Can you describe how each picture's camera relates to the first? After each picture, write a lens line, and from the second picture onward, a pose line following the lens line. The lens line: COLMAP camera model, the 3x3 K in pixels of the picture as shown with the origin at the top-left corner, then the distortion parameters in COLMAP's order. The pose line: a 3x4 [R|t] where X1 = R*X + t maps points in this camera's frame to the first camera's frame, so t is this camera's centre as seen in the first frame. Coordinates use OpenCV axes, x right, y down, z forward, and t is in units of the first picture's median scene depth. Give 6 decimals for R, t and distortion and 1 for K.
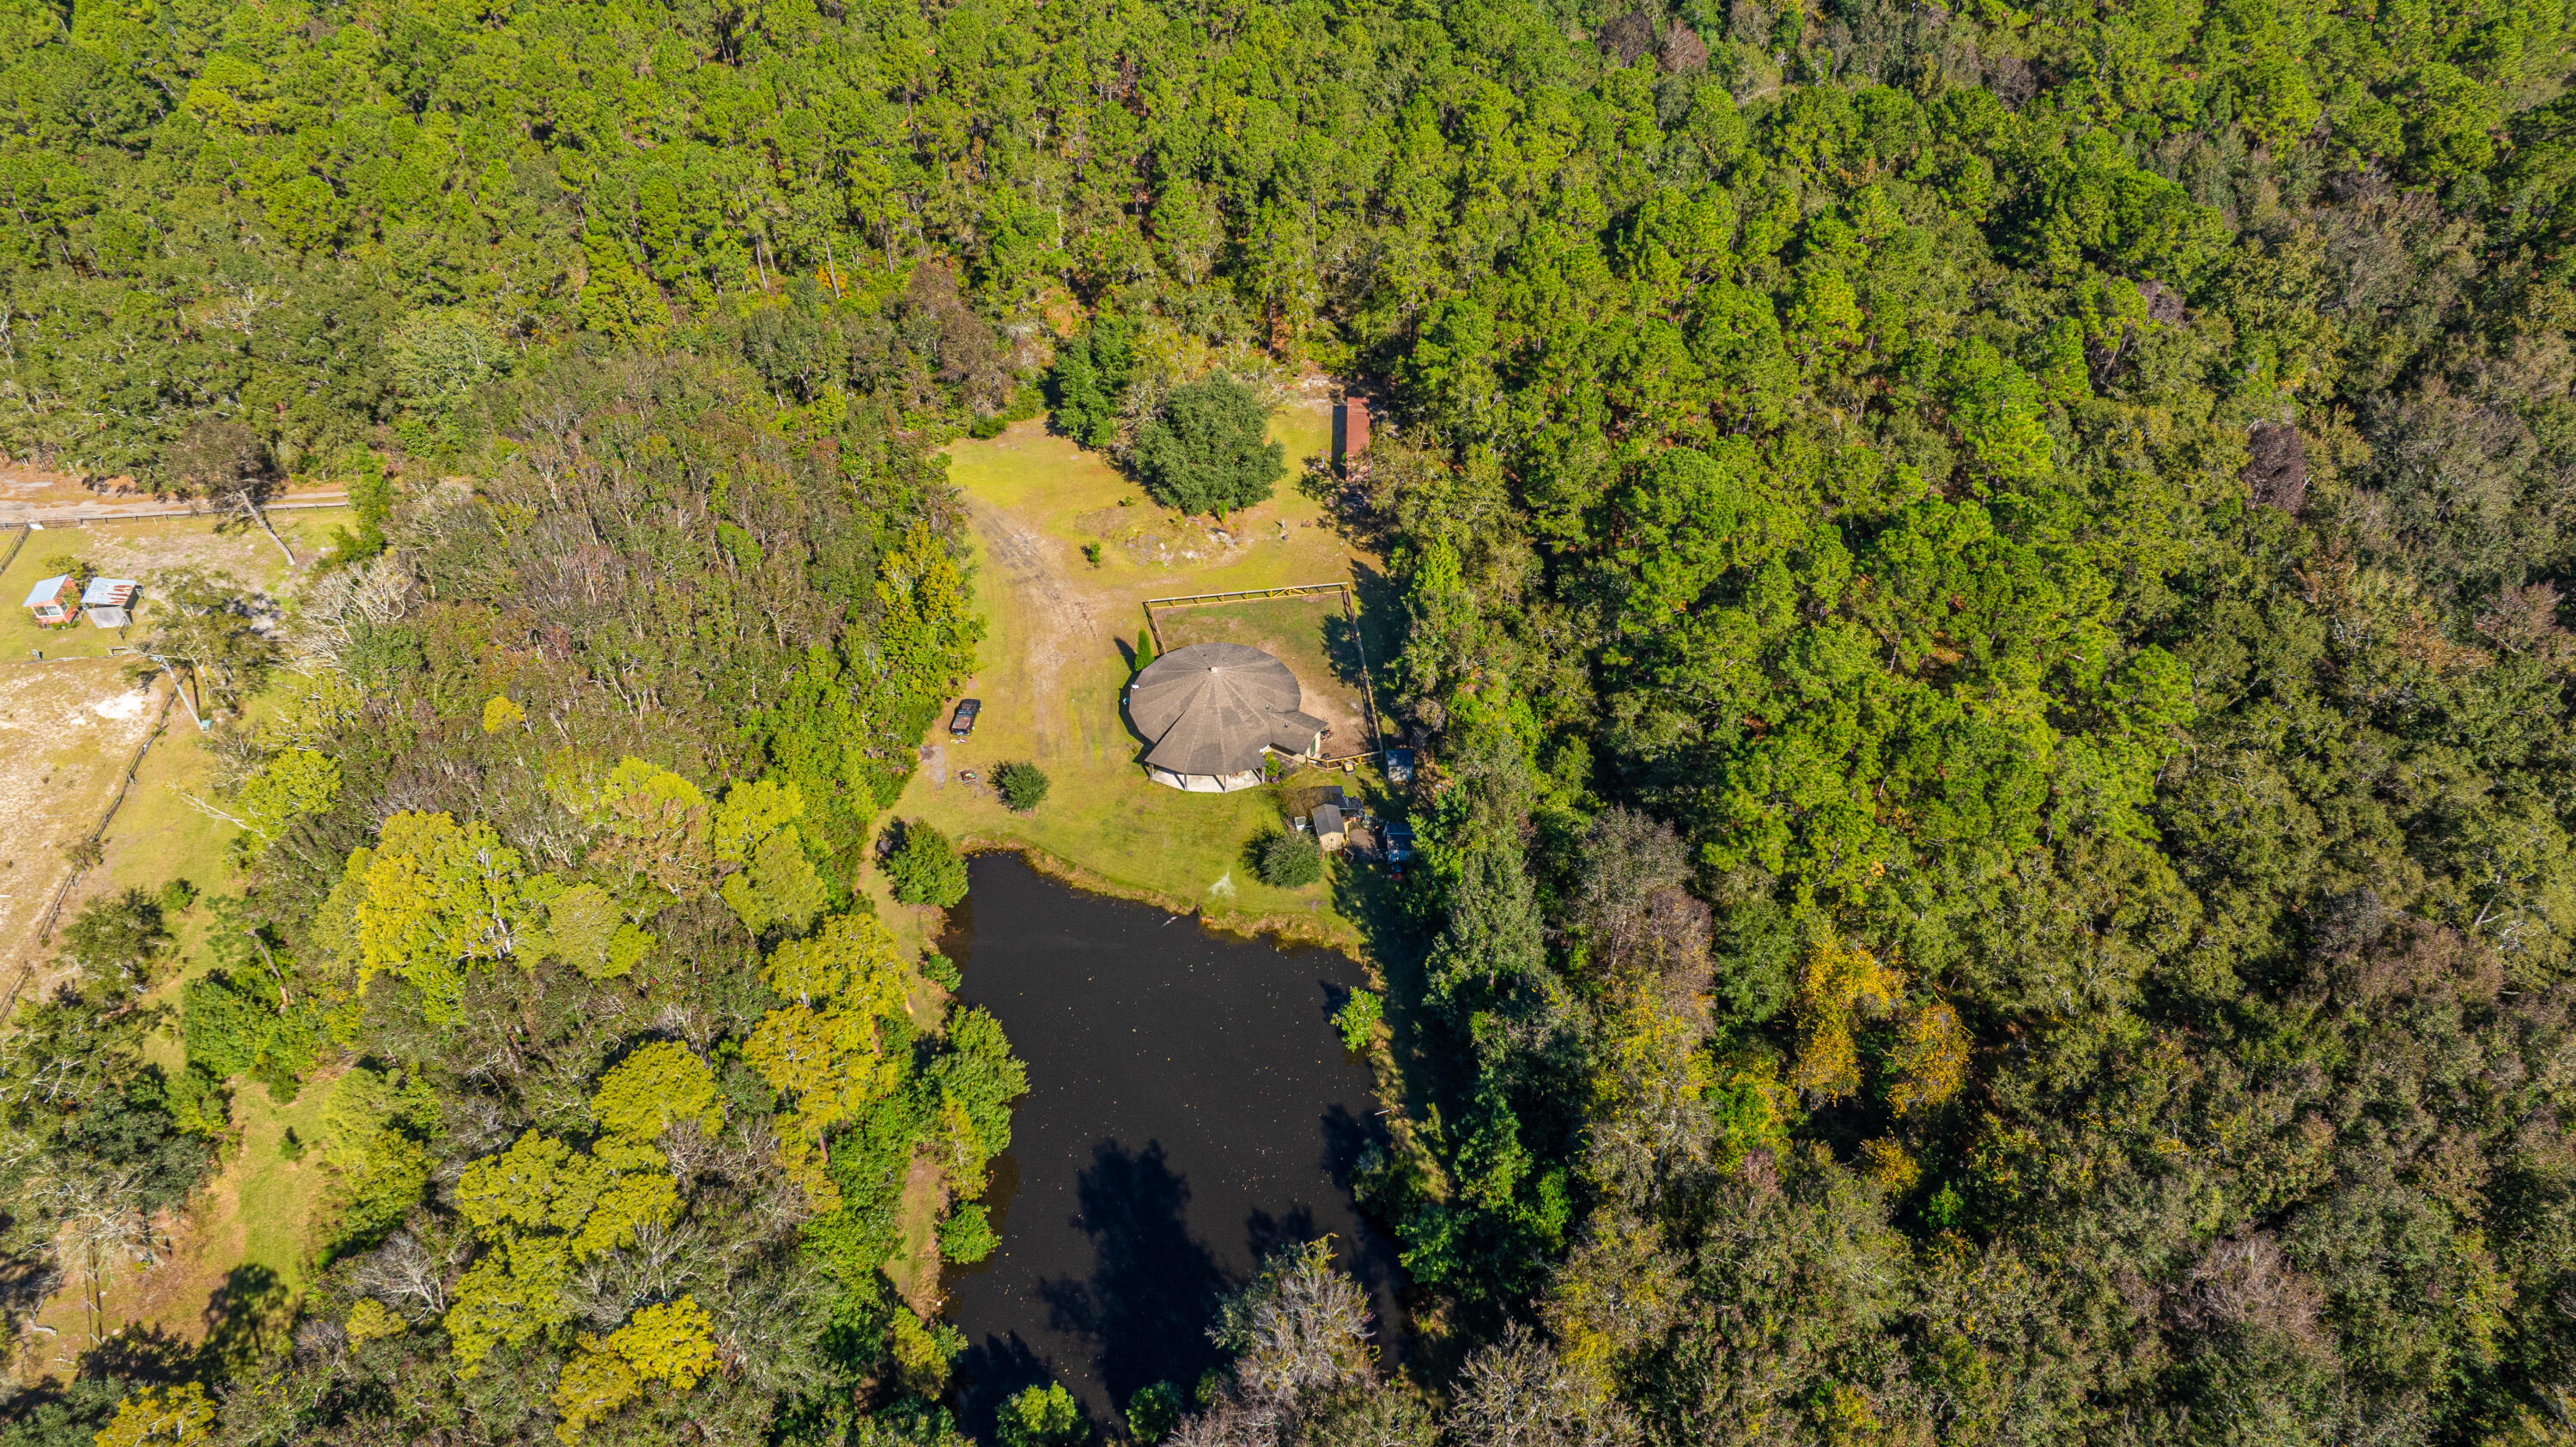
lens RADIAL K [[1821.9, 0, 1299.7], [0, 1821.9, 722.8], [0, 0, 1]] dist [-0.034131, 0.033635]
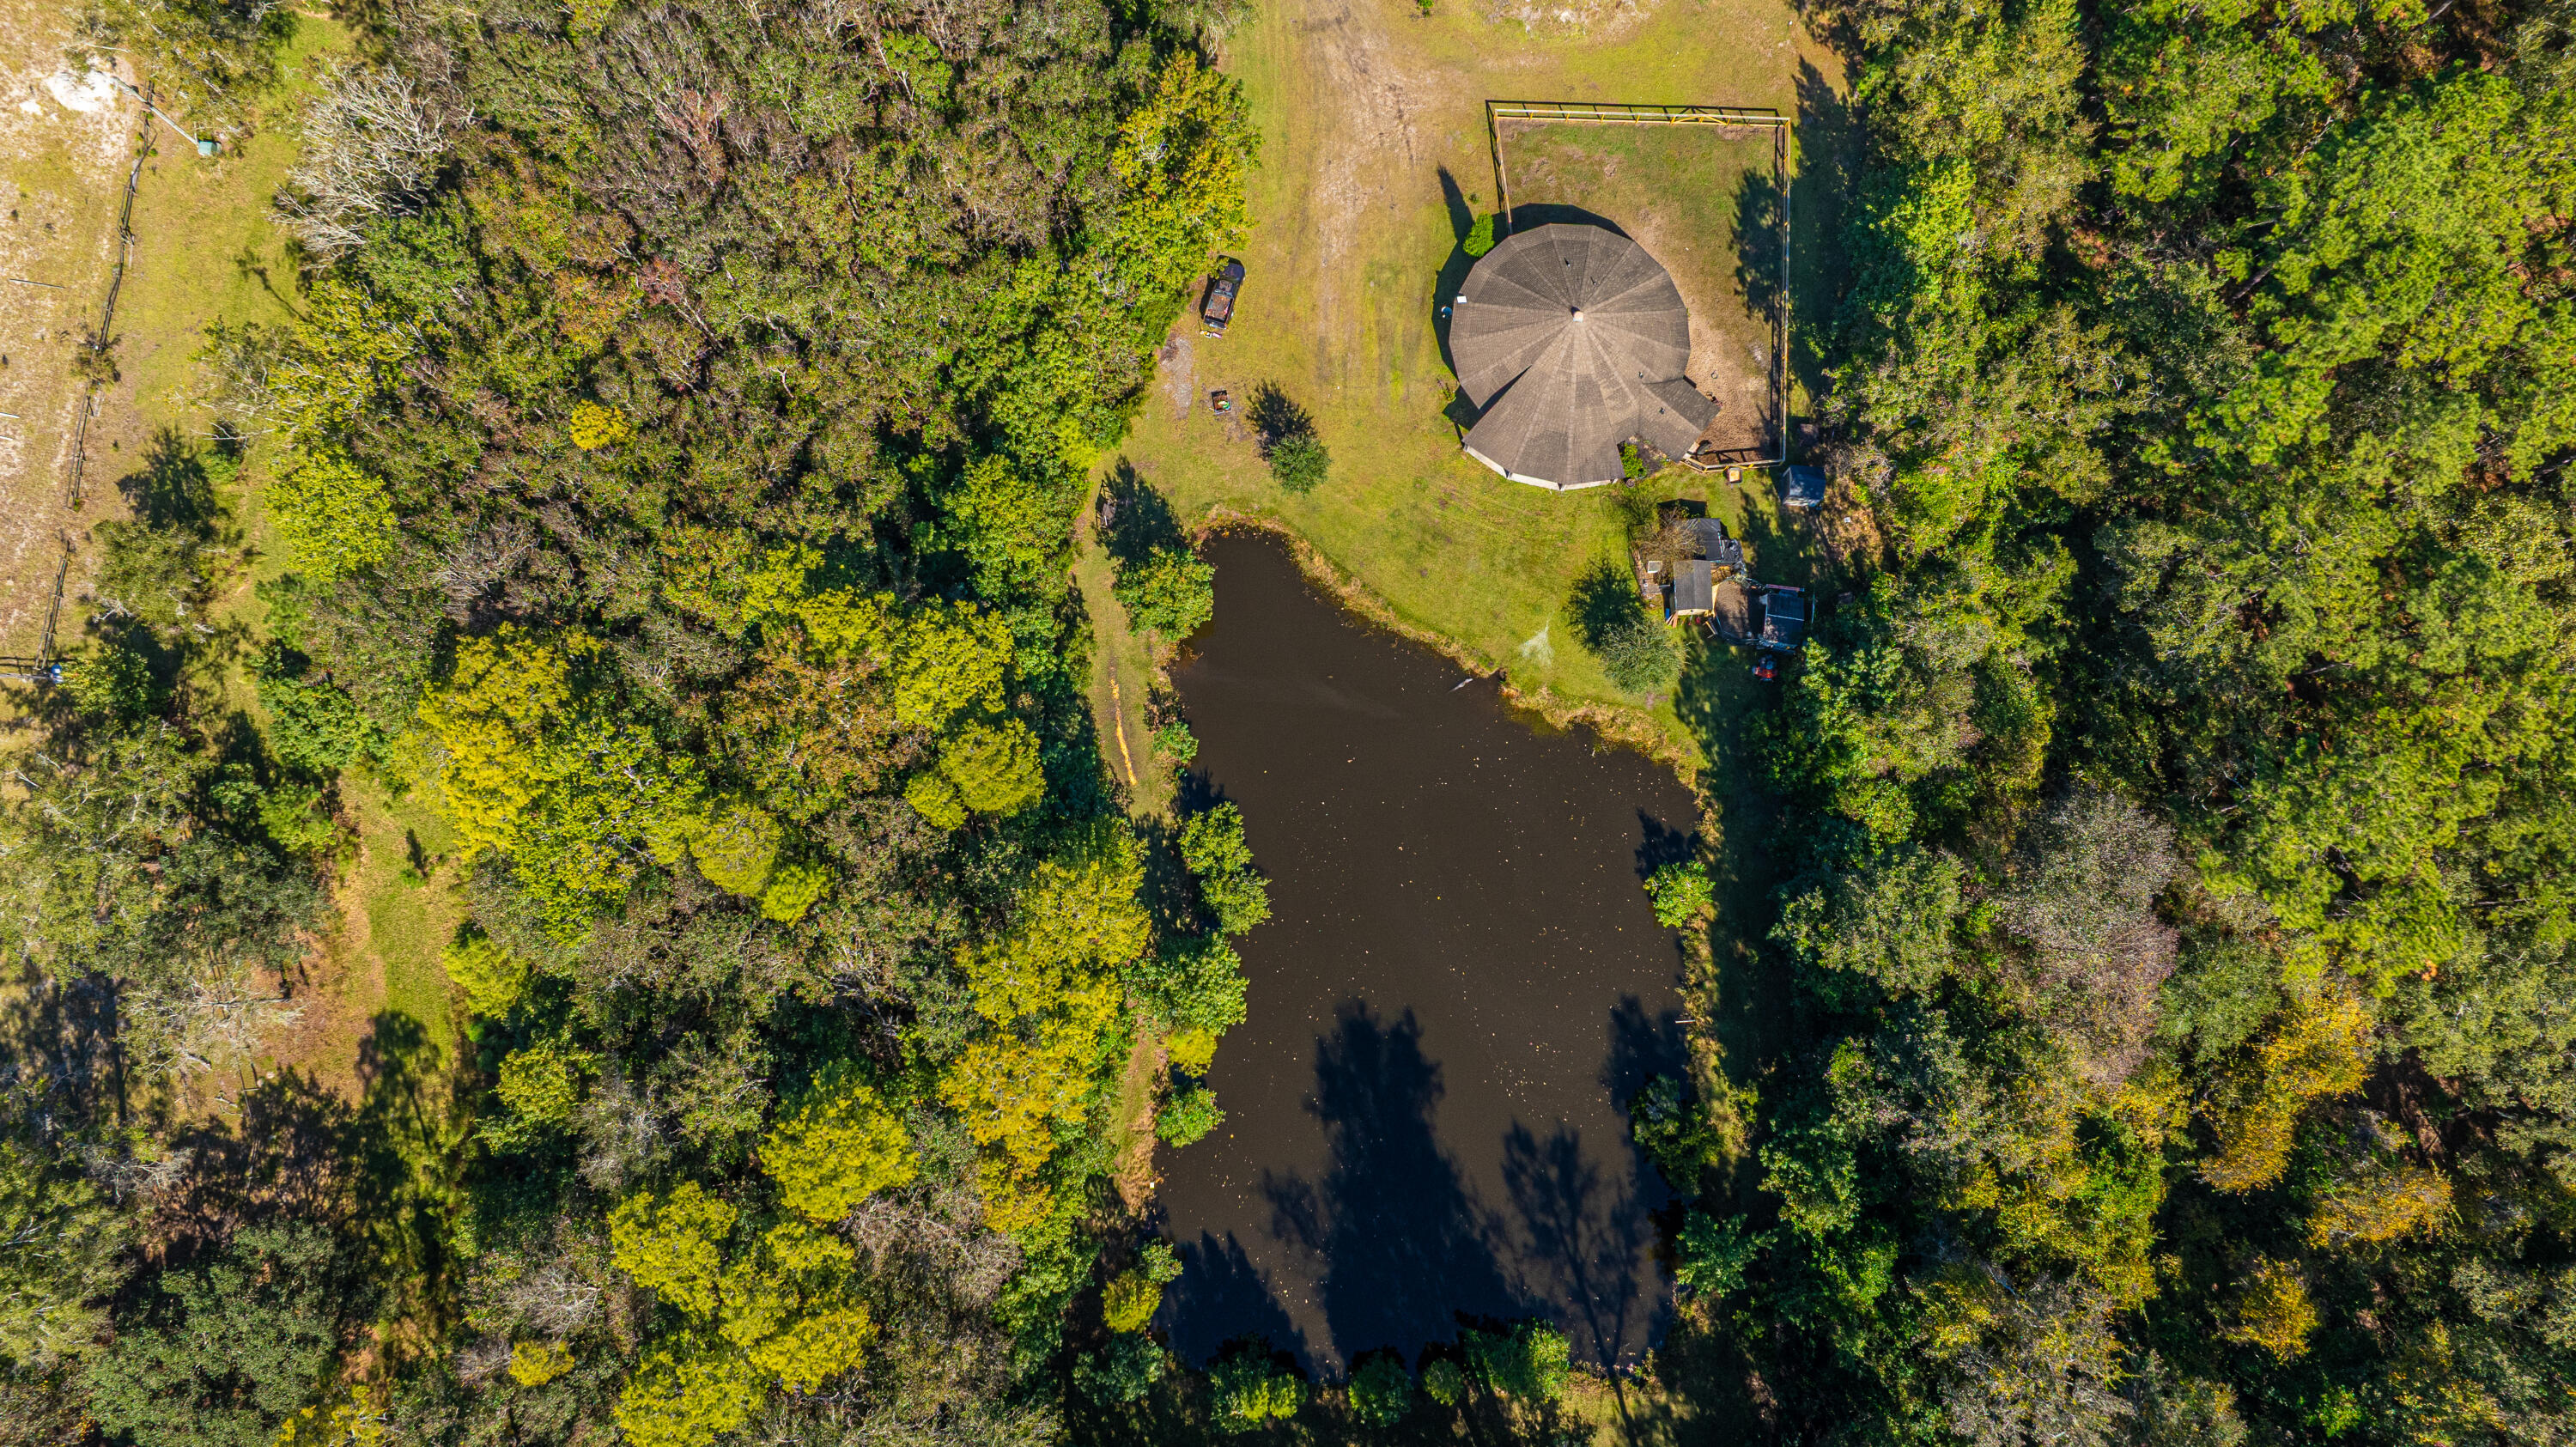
lens RADIAL K [[1821.9, 0, 1287.0], [0, 1821.9, 726.4], [0, 0, 1]] dist [-0.034131, 0.033635]
pose [[0.985781, 0.165811, -0.027263, -0.121516], [-0.115118, 0.784575, 0.609254, -0.343915], [0.122410, -0.597452, 0.792506, 0.360080]]
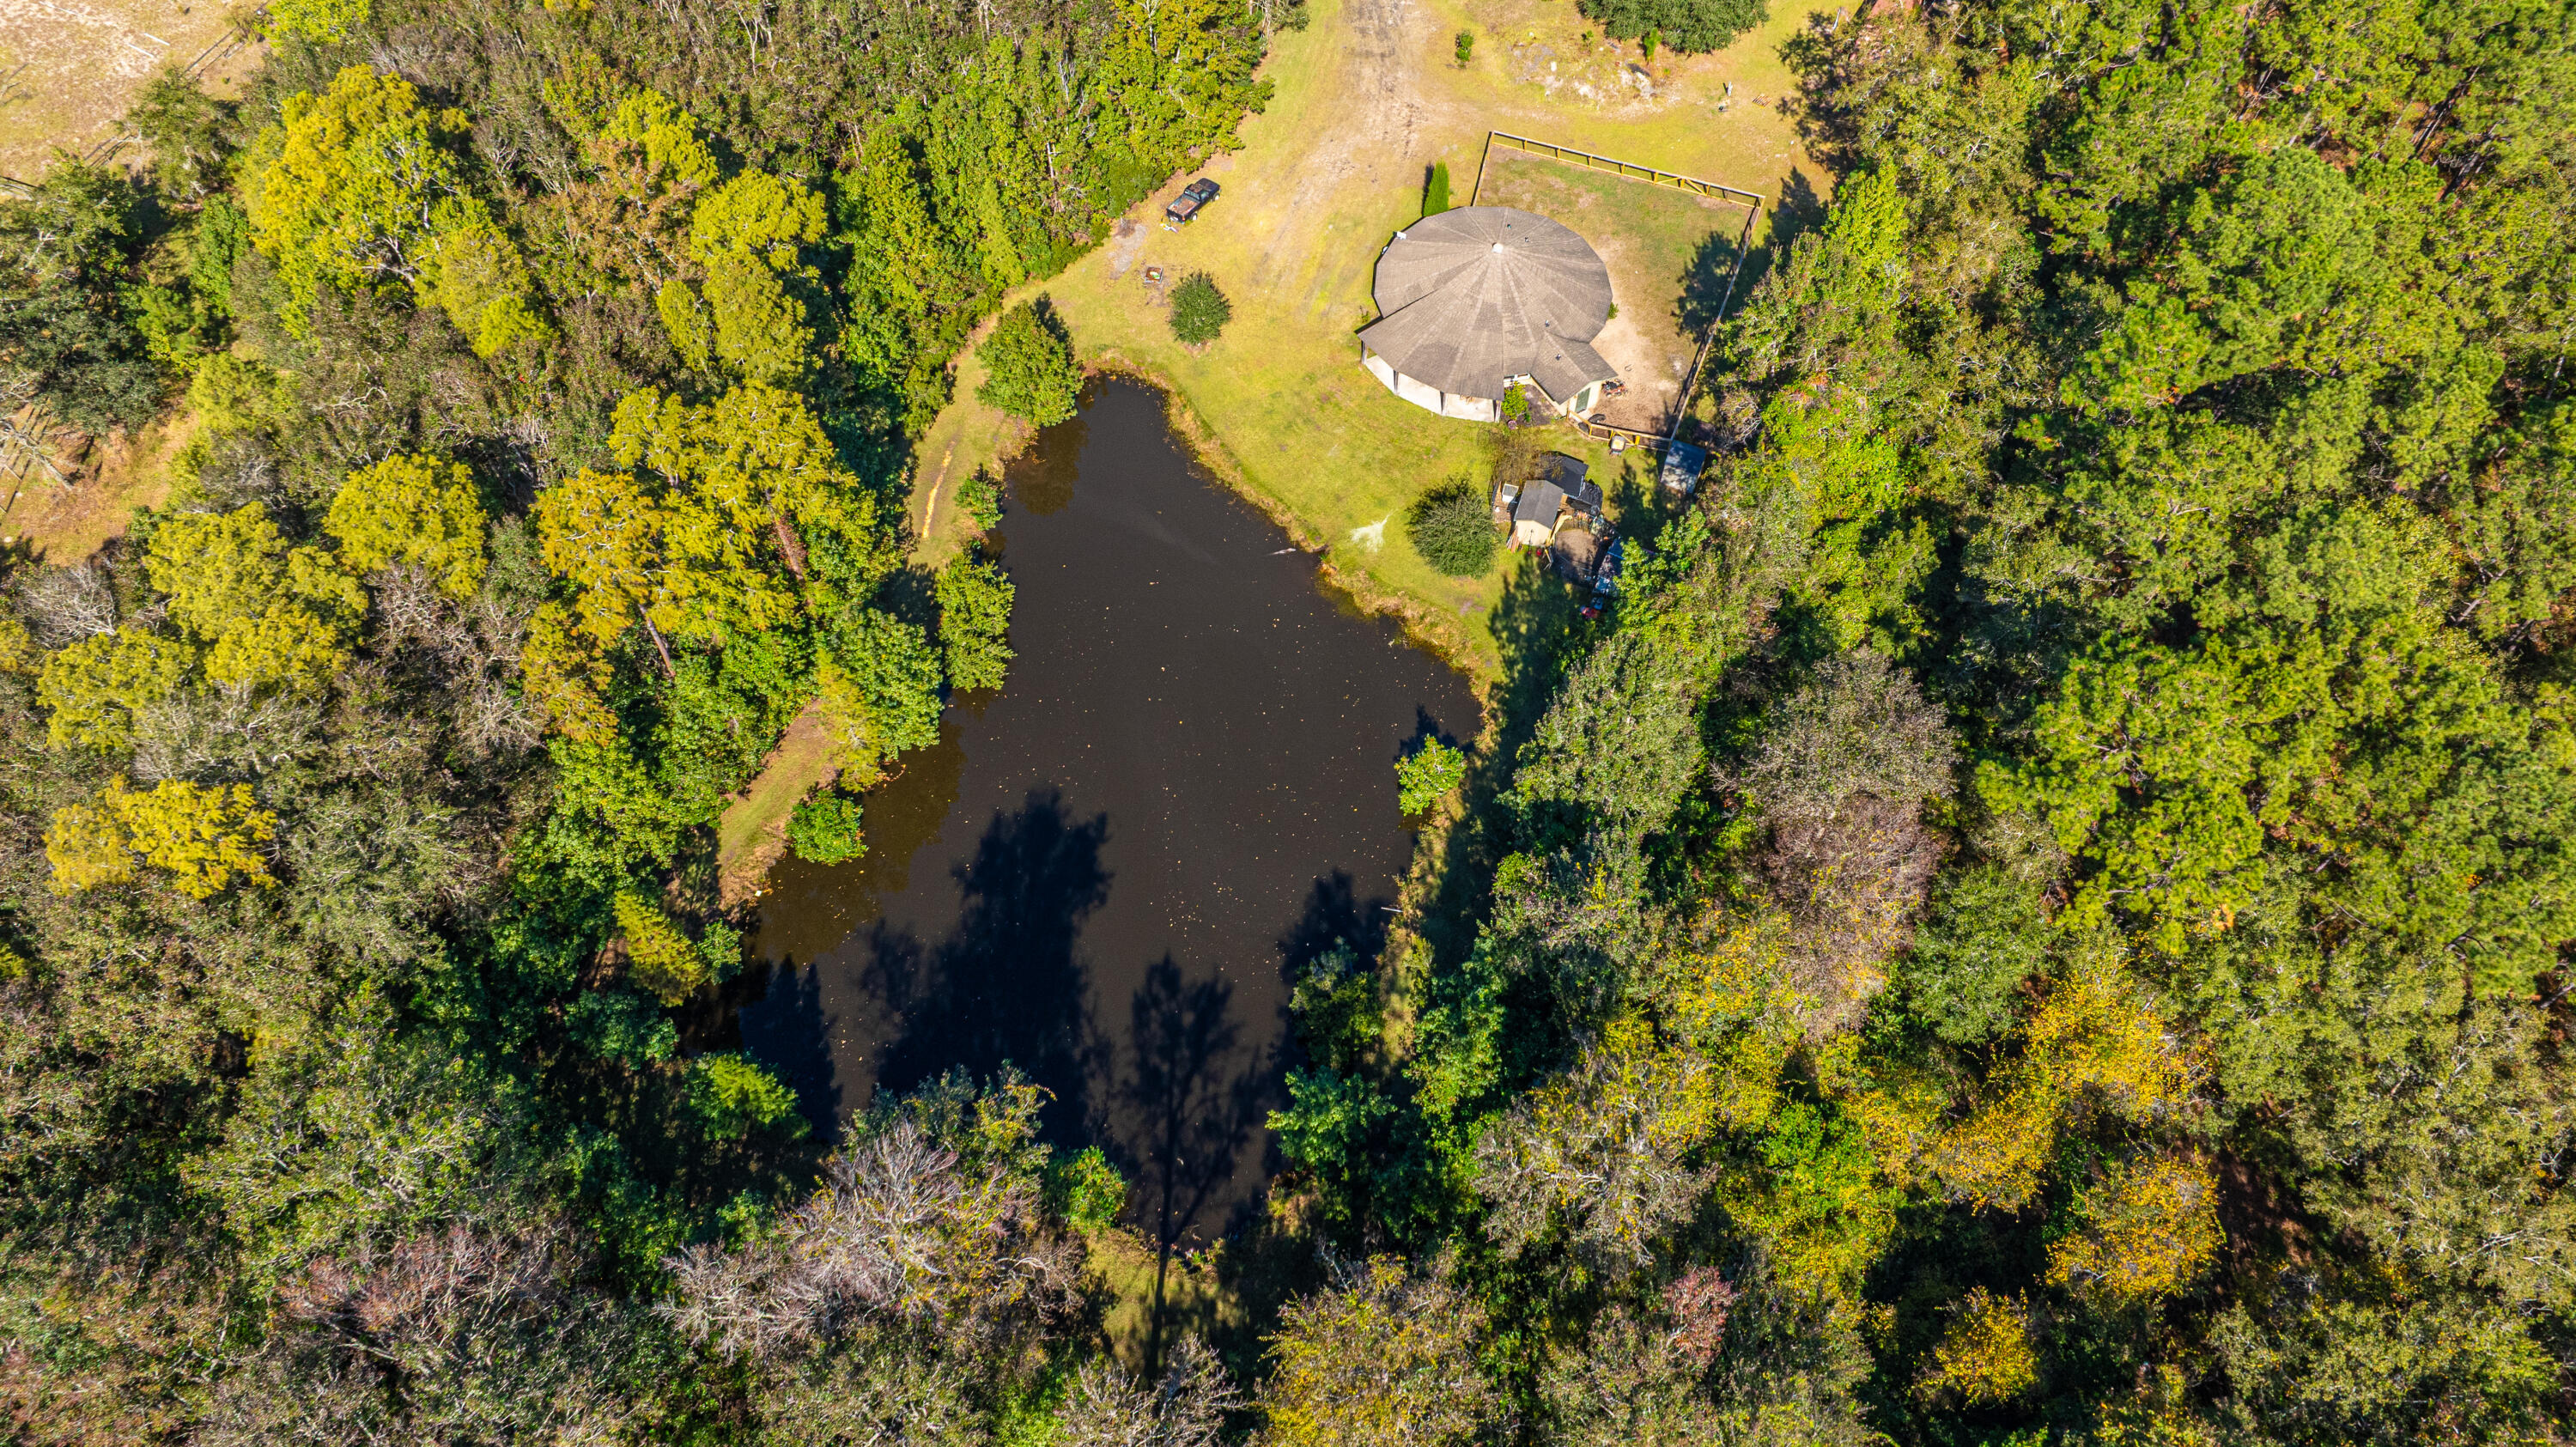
lens RADIAL K [[1821.9, 0, 1297.8], [0, 1821.9, 721.5], [0, 0, 1]] dist [-0.034131, 0.033635]
pose [[0.880253, 0.400477, -0.254505, 0.151042], [-0.325664, 0.899979, 0.289796, -0.046135], [0.345105, -0.172211, 0.922630, 0.301000]]
